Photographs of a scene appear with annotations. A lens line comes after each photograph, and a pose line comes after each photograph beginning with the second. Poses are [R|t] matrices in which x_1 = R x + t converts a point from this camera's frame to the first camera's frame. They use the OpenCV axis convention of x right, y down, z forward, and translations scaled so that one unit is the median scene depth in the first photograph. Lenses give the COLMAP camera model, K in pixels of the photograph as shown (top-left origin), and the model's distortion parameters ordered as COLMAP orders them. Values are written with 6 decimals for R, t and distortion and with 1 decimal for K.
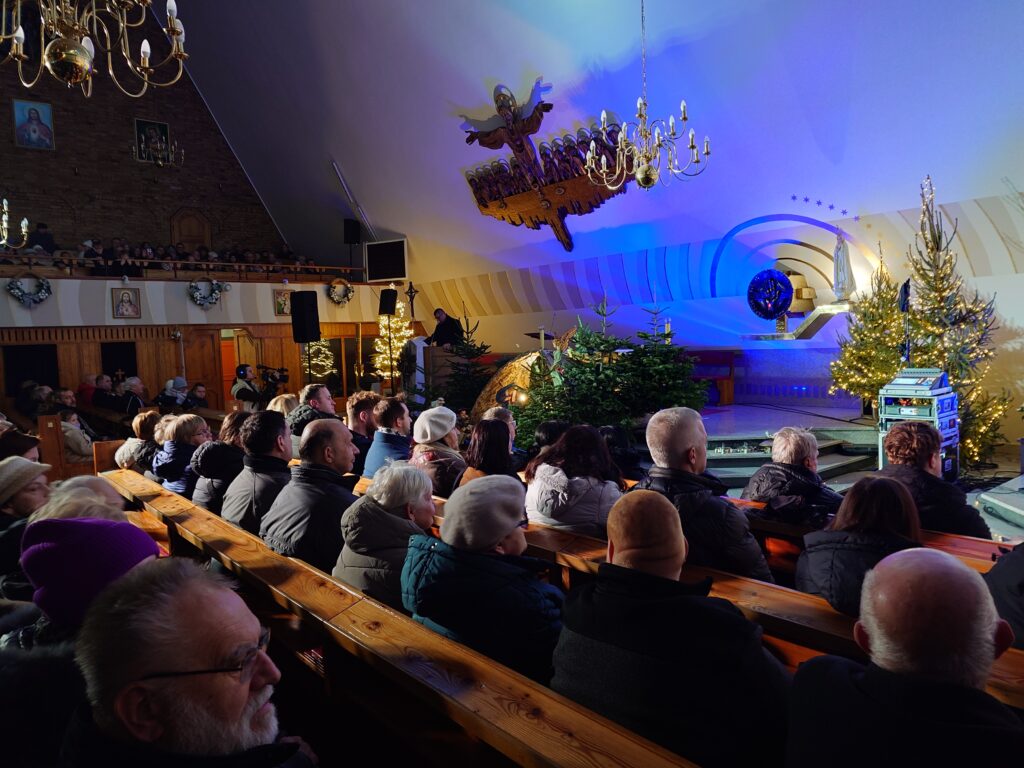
lens RADIAL K [[715.3, 0, 512.0], [0, 715.3, 389.1], [0, 0, 1]] dist [0.005578, -0.005083]
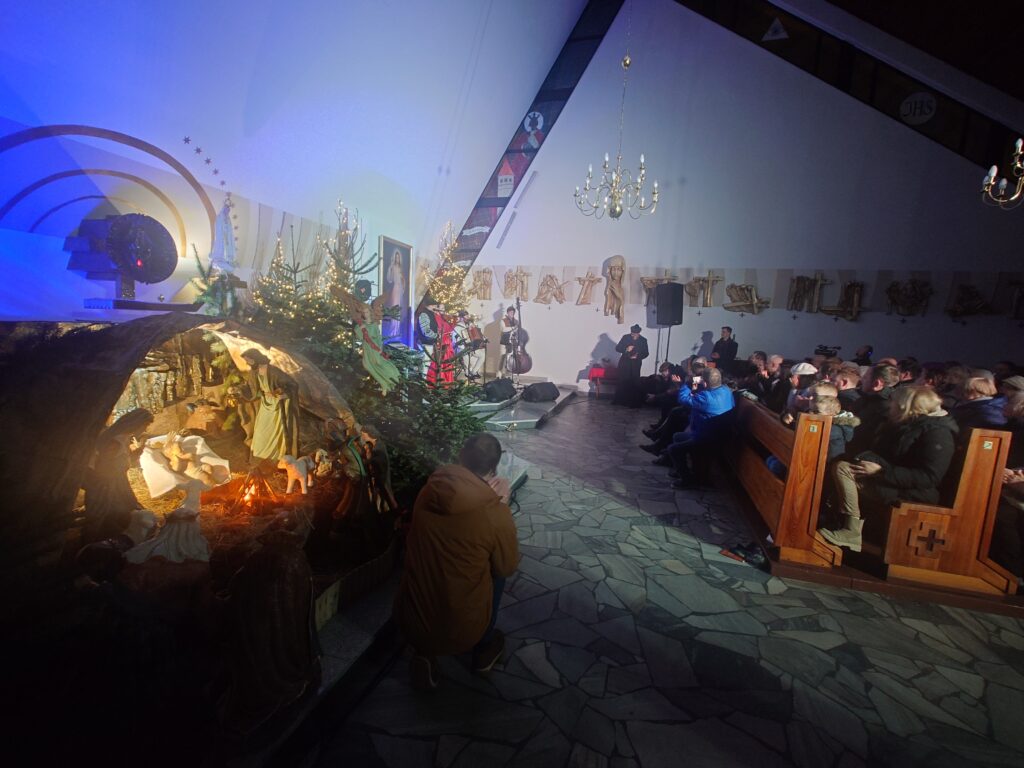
lens RADIAL K [[457.0, 0, 515.5], [0, 457.0, 382.2], [0, 0, 1]] dist [0.007038, -0.001886]
pose [[-0.566983, -0.092802, 0.818485, -0.276306], [0.027839, 0.990907, 0.131637, -0.047882], [-0.823259, 0.097421, -0.559244, 0.989548]]
